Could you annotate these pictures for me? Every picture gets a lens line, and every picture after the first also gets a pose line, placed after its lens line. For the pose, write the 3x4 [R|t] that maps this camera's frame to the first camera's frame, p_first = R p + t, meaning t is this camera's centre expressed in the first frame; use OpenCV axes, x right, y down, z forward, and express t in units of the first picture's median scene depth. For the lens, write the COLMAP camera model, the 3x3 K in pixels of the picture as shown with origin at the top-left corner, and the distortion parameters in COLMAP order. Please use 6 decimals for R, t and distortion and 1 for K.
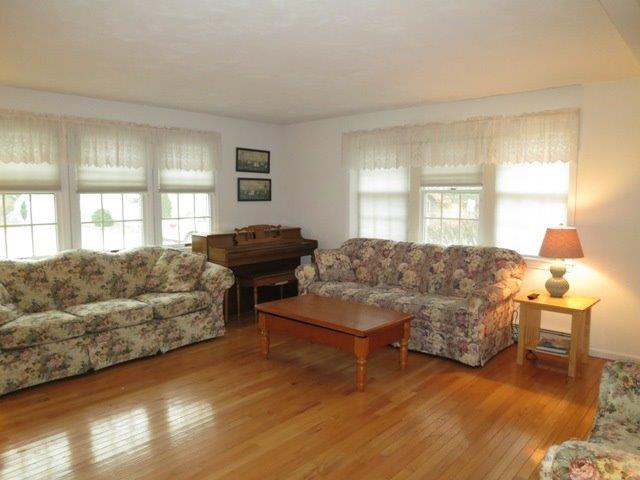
lens RADIAL K [[467.9, 0, 320.5], [0, 467.9, 239.5], [0, 0, 1]] dist [-0.039301, 0.003517]
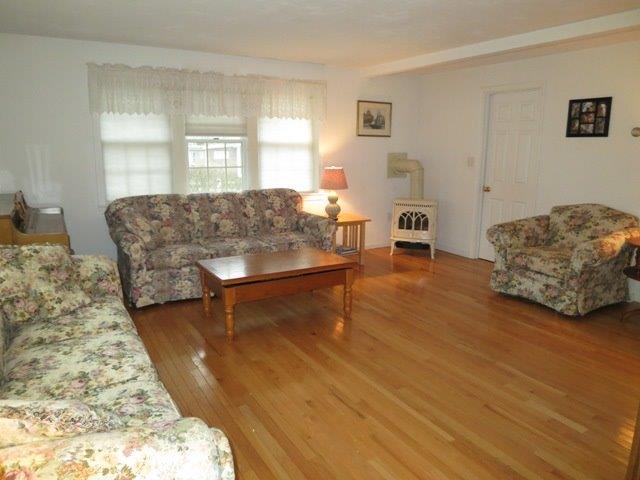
lens RADIAL K [[467.9, 0, 318.2], [0, 467.9, 239.4], [0, 0, 1]] dist [-0.039301, 0.003517]
pose [[0.306107, -0.186565, 0.933537, -0.697165], [0.085081, 0.982047, 0.168362, -0.044956], [-0.948188, 0.027889, 0.316484, 0.480899]]
